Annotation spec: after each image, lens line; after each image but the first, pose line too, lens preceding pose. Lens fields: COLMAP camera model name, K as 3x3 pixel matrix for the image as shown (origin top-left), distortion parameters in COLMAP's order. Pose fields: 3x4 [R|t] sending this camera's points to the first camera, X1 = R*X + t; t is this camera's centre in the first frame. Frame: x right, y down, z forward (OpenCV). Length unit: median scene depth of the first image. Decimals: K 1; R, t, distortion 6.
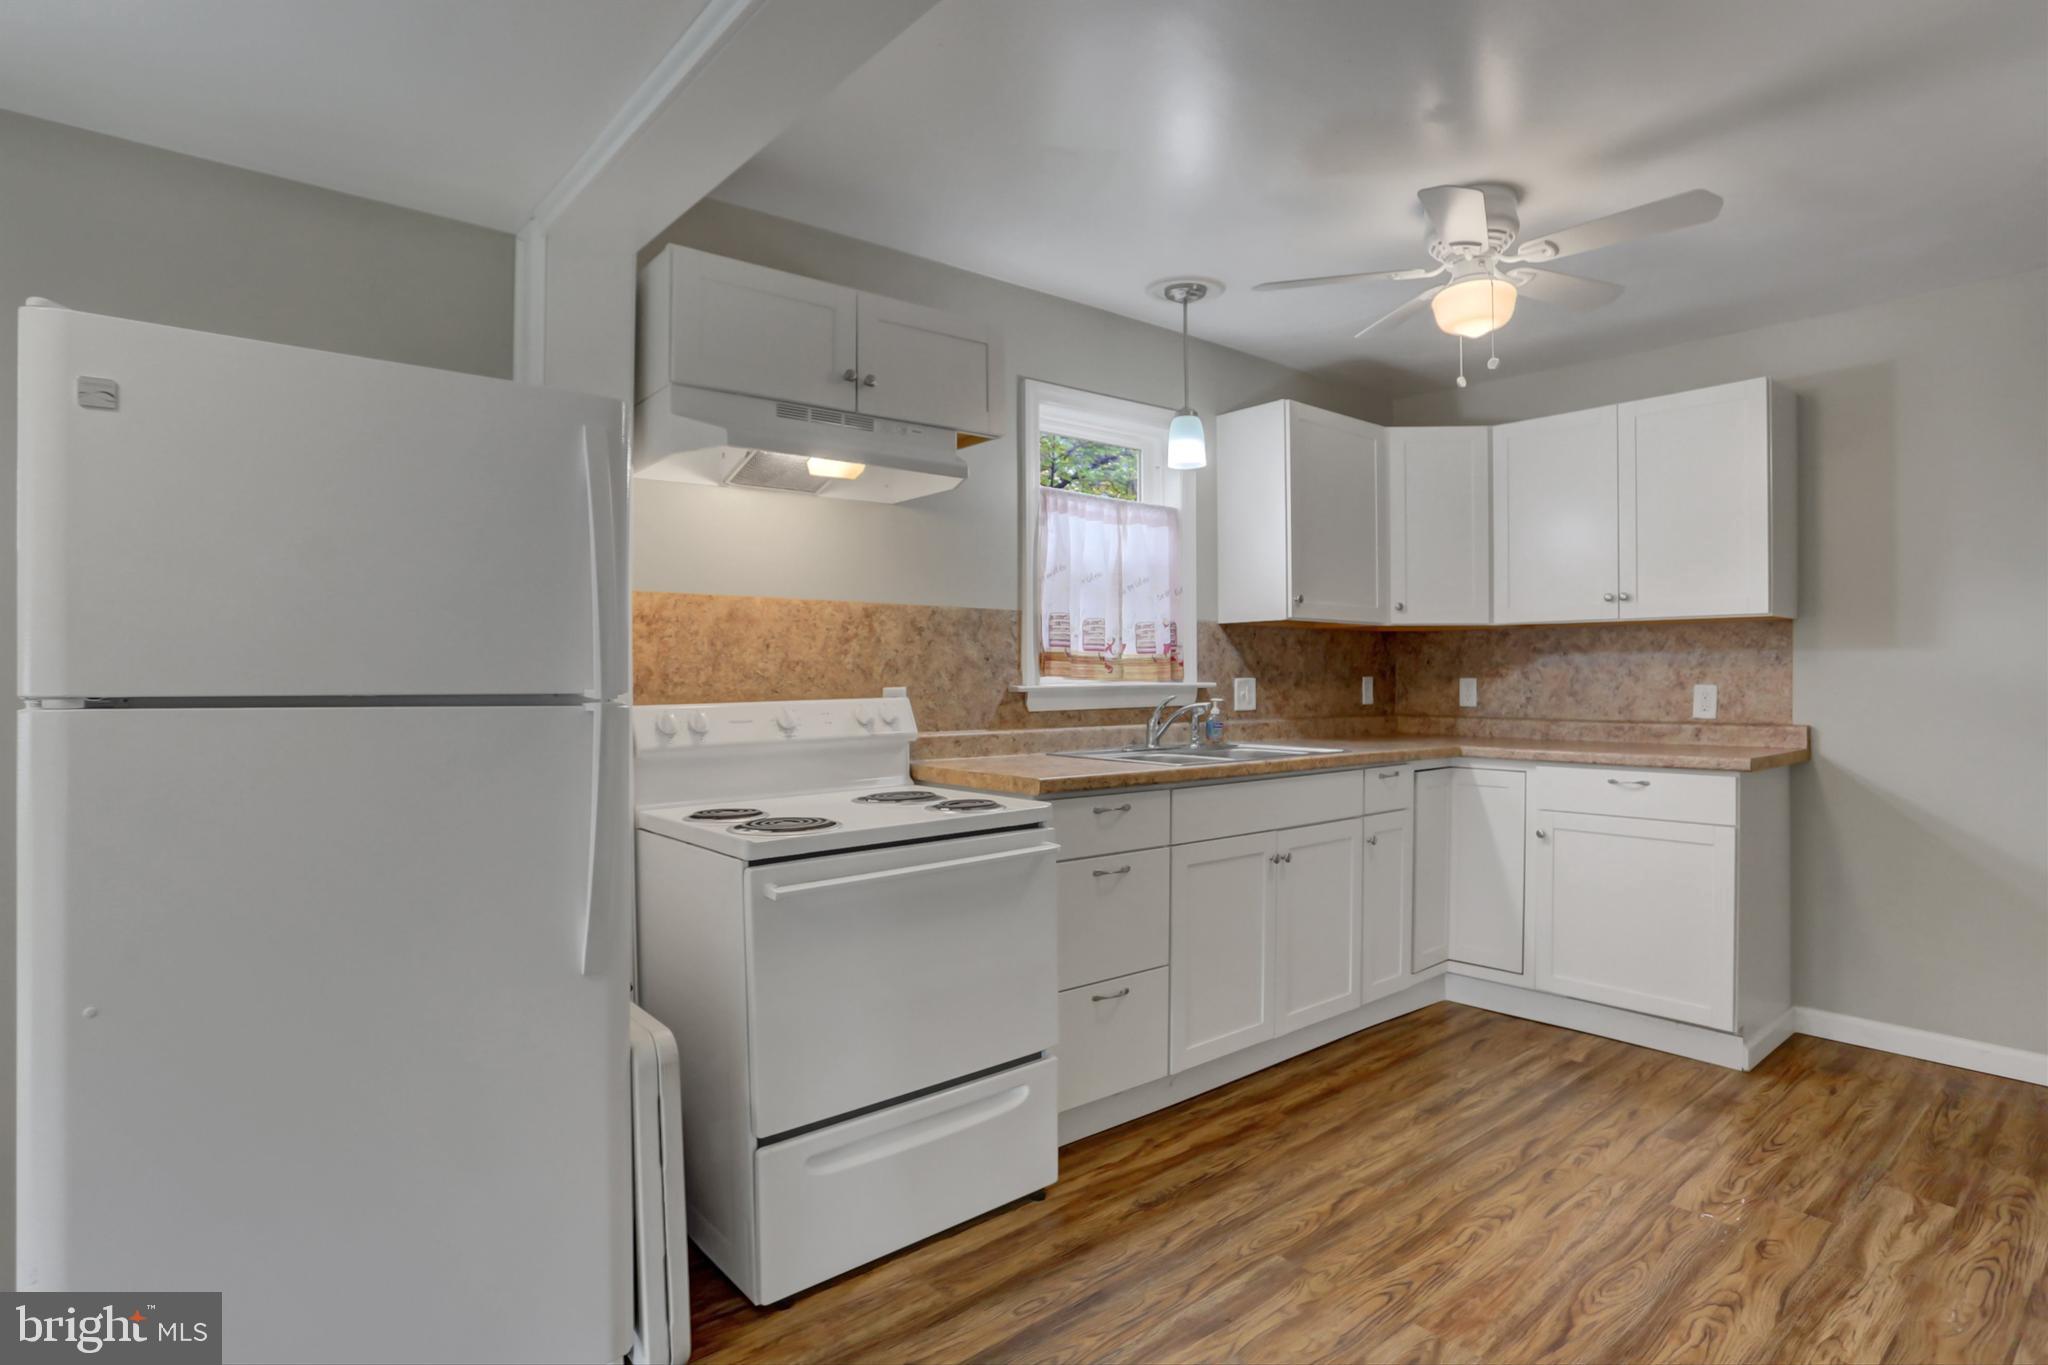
lens RADIAL K [[1054.2, 0, 1030.7], [0, 1054.2, 689.8], [0, 0, 1]] dist [-0.035221, 0.001524]
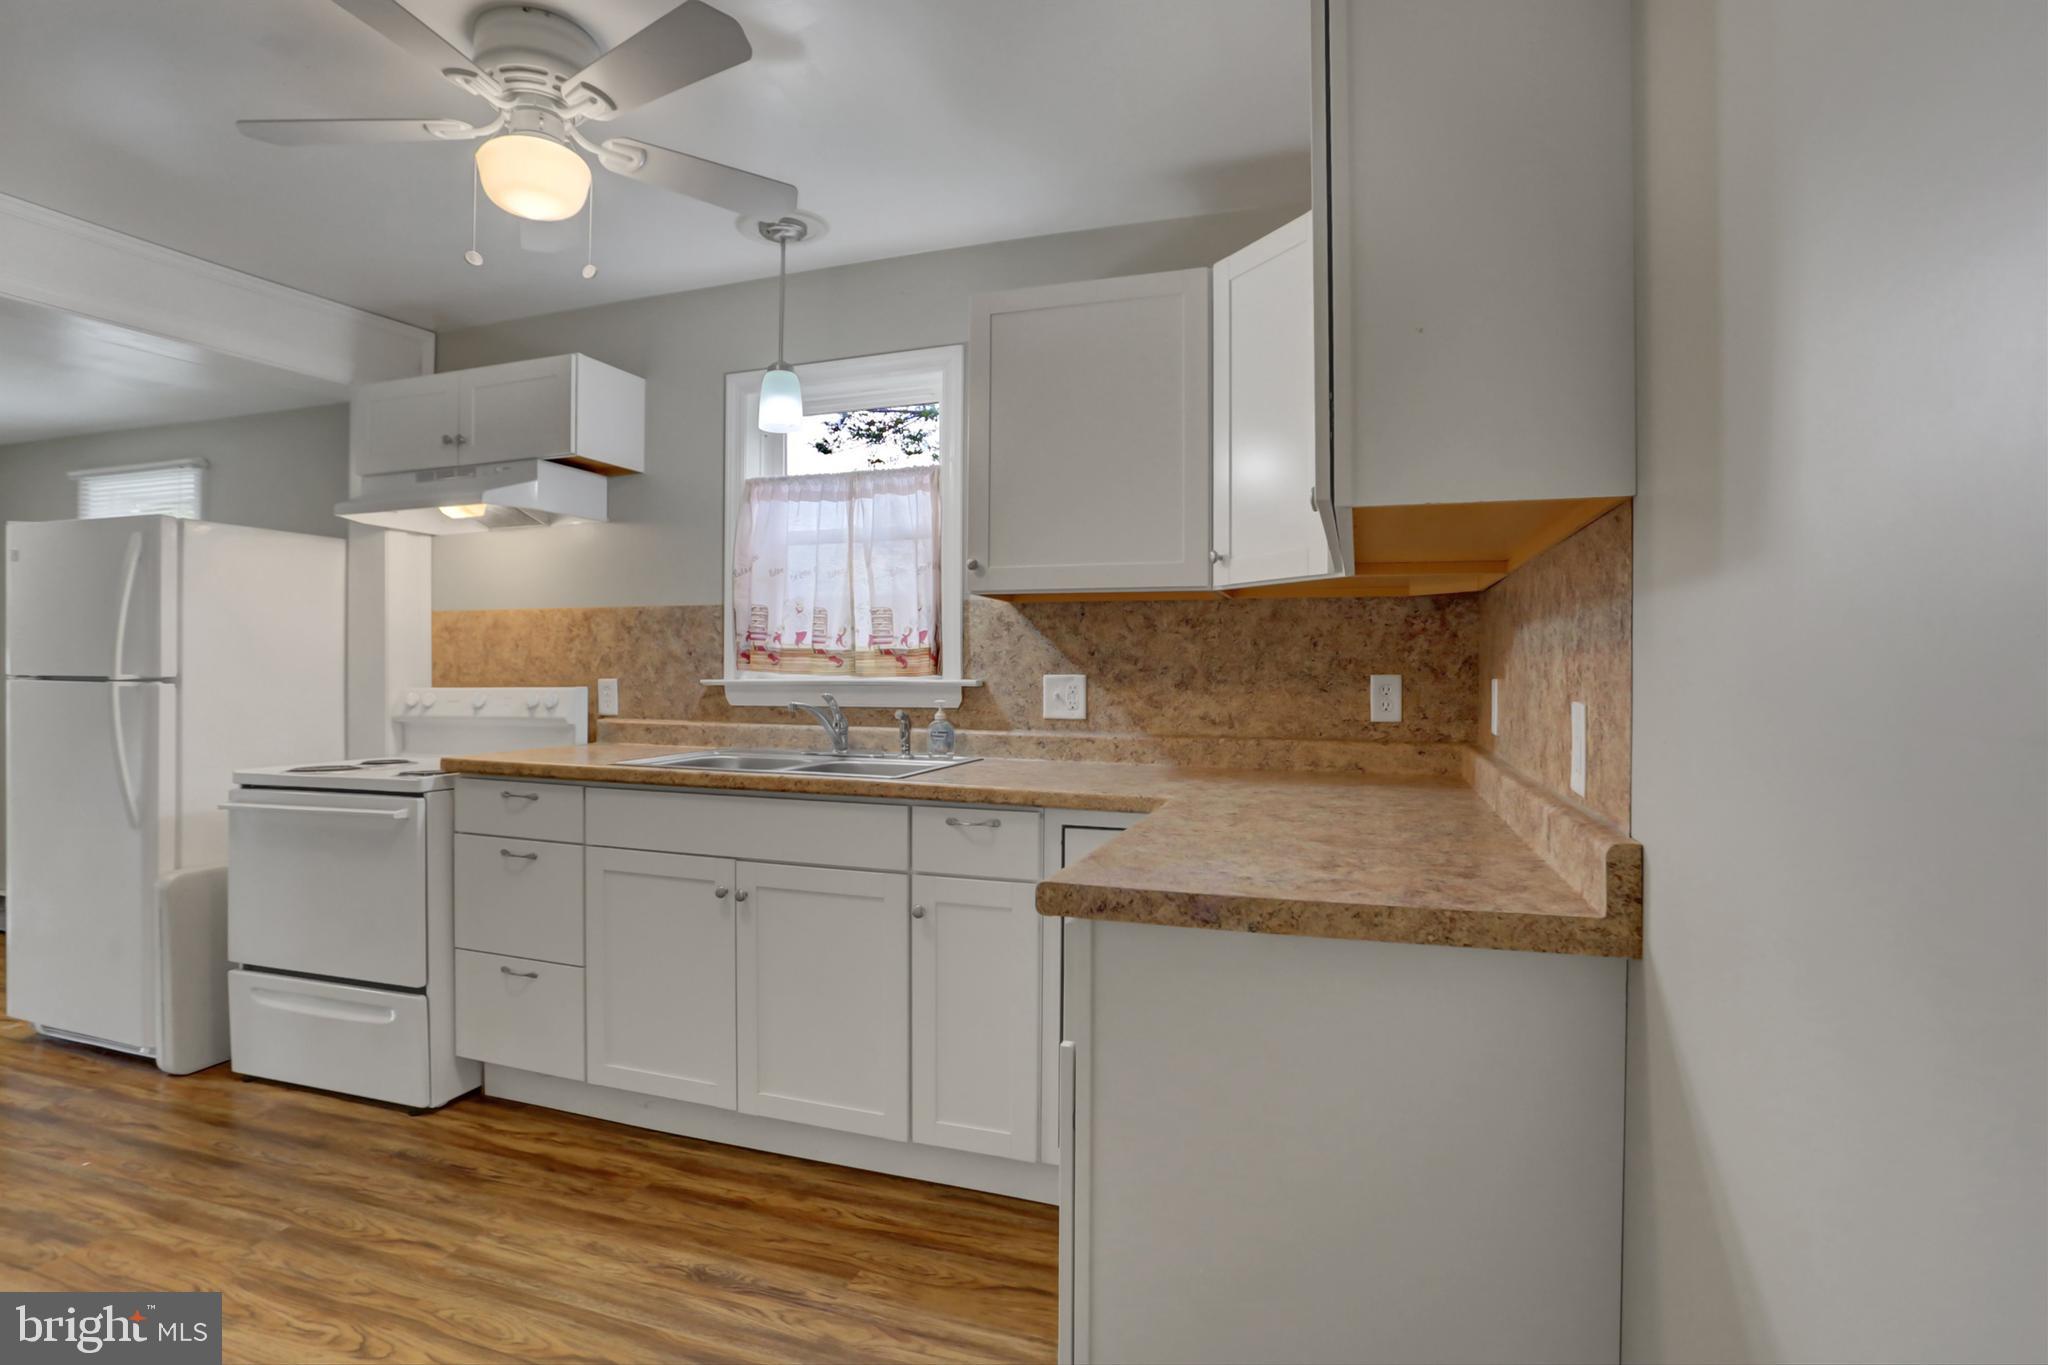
lens RADIAL K [[1016.6, 0, 1022.9], [0, 1016.6, 676.0], [0, 0, 1]] dist [-0.068194, 0.025086]
pose [[0.519875, 0.004023, -0.854233, 1.021917], [-0.018179, 0.999815, -0.006355, -0.006614], [0.854049, 0.018833, 0.519852, 0.785834]]
